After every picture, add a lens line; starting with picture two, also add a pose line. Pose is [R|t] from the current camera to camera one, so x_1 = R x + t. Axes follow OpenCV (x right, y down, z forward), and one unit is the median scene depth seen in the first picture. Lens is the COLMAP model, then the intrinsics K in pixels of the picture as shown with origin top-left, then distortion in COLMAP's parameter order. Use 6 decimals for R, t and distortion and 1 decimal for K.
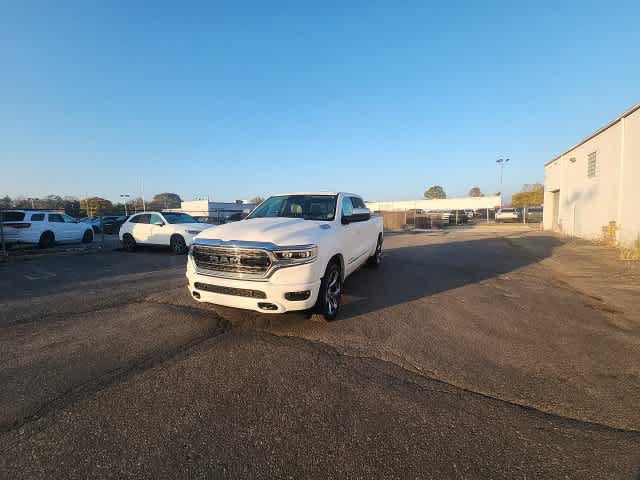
lens RADIAL K [[257.3, 0, 322.1], [0, 257.3, 239.8], [0, 0, 1]] dist [0.002940, -0.000261]
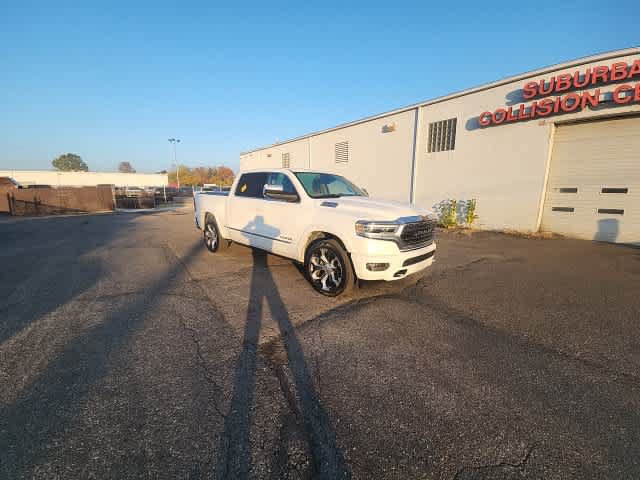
lens RADIAL K [[256.5, 0, 322.0], [0, 256.5, 239.1], [0, 0, 1]] dist [0.022785, -0.016279]
pose [[0.373629, -0.154095, 0.914689, -0.474542], [0.078760, 0.987814, 0.134242, -0.025132], [-0.924228, 0.021884, 0.381213, 0.280539]]
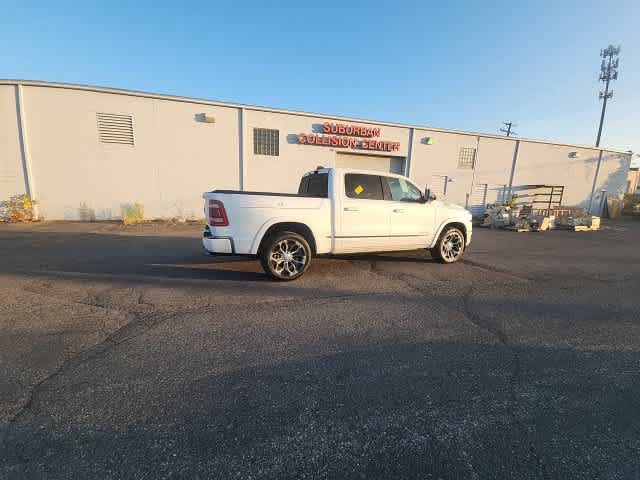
lens RADIAL K [[257.0, 0, 321.6], [0, 257.0, 238.0], [0, 0, 1]] dist [0.016558, -0.012104]
pose [[-0.713310, -0.129710, 0.688741, -0.335765], [0.045128, 0.972184, 0.229828, -0.090974], [-0.699394, 0.195020, -0.687616, 0.968251]]
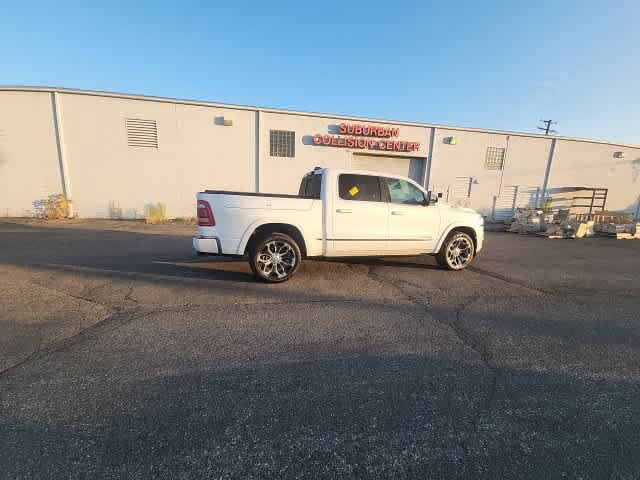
lens RADIAL K [[256.5, 0, 321.3], [0, 256.5, 239.2], [0, 0, 1]] dist [0.017556, -0.012545]
pose [[-0.640873, -0.144155, 0.753991, -0.363230], [0.044409, 0.973603, 0.223888, -0.086737], [-0.766362, 0.176967, -0.617553, 0.920865]]
